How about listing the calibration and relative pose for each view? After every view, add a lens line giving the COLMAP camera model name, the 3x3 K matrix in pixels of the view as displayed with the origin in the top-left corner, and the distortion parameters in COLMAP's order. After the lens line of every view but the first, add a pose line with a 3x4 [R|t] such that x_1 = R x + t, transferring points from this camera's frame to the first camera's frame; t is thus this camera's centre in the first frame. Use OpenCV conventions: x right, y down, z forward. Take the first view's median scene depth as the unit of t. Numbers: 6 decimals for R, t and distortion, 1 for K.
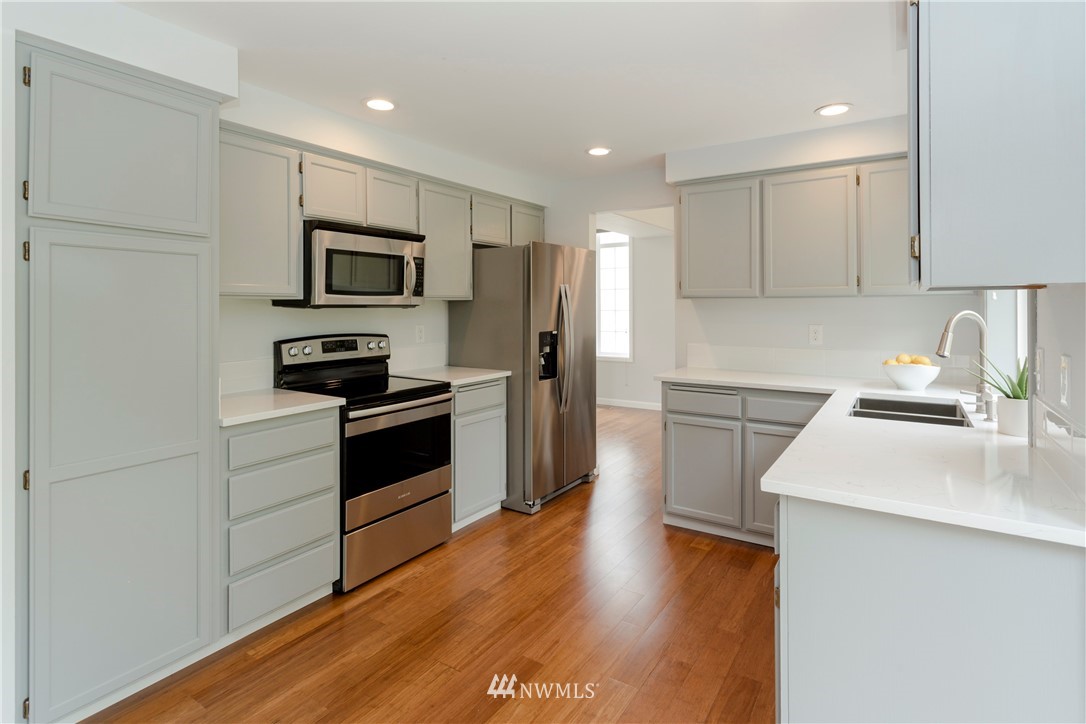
lens RADIAL K [[536.2, 0, 538.1], [0, 536.2, 306.7], [0, 0, 1]] dist [0.002906, 0.000954]
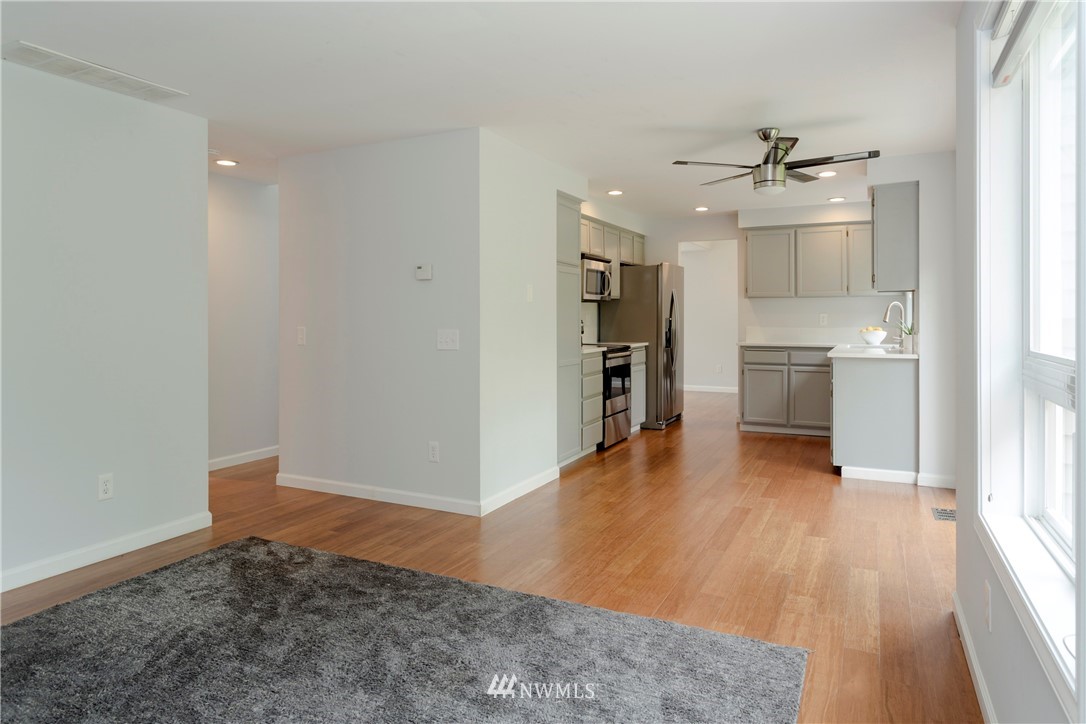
lens RADIAL K [[657.2, 0, 556.9], [0, 657.2, 317.7], [0, 0, 1]] dist [-0.002775, -0.000524]
pose [[0.988091, -0.000596, 0.153872, -0.721176], [0.000230, 0.999997, 0.002398, 0.046758], [-0.153873, -0.002334, 0.988088, -1.053168]]
